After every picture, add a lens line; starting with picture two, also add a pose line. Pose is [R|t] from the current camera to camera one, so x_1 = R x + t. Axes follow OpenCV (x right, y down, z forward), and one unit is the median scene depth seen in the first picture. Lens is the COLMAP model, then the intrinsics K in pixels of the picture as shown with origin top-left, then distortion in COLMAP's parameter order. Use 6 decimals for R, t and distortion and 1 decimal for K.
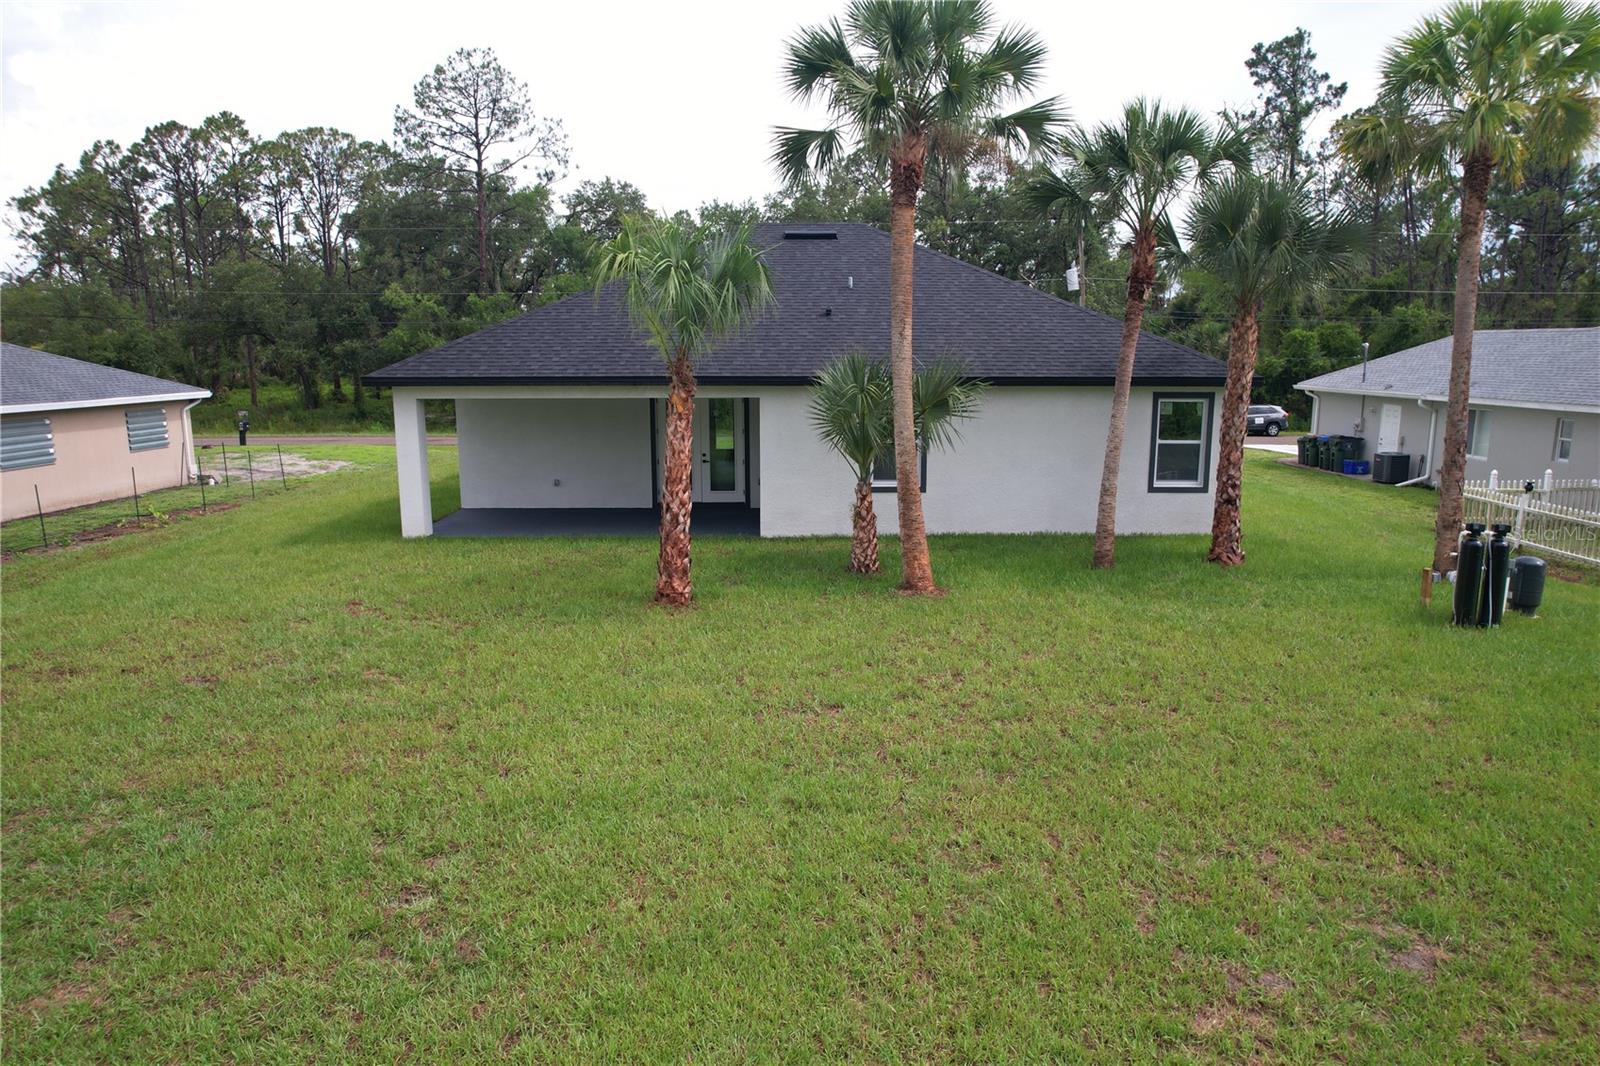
lens RADIAL K [[1023.0, 0, 801.3], [0, 1023.0, 545.8], [0, 0, 1]] dist [-0.088318, 0.083777]
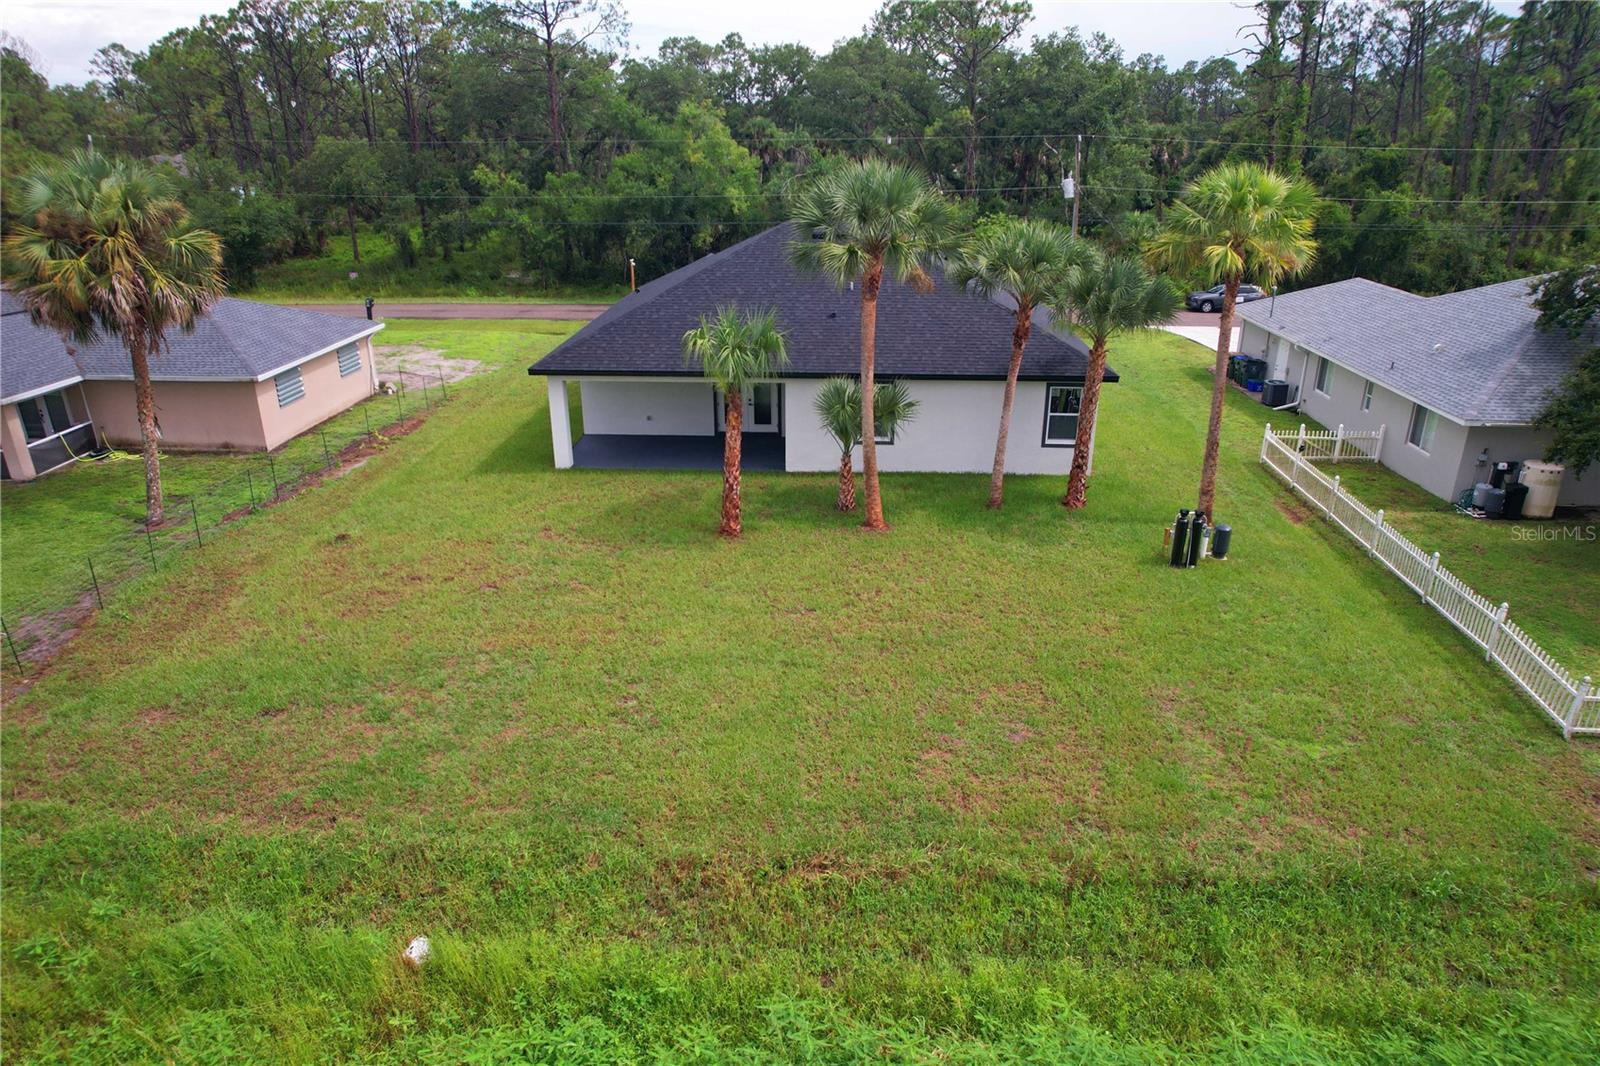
lens RADIAL K [[1023.0, 0, 801.3], [0, 1023.0, 545.8], [0, 0, 1]] dist [-0.088318, 0.083777]
pose [[0.998633, 0.021490, -0.047647, 0.076013], [-0.011484, 0.979506, 0.201088, -0.266491], [0.050992, -0.200266, 0.978414, -0.677850]]
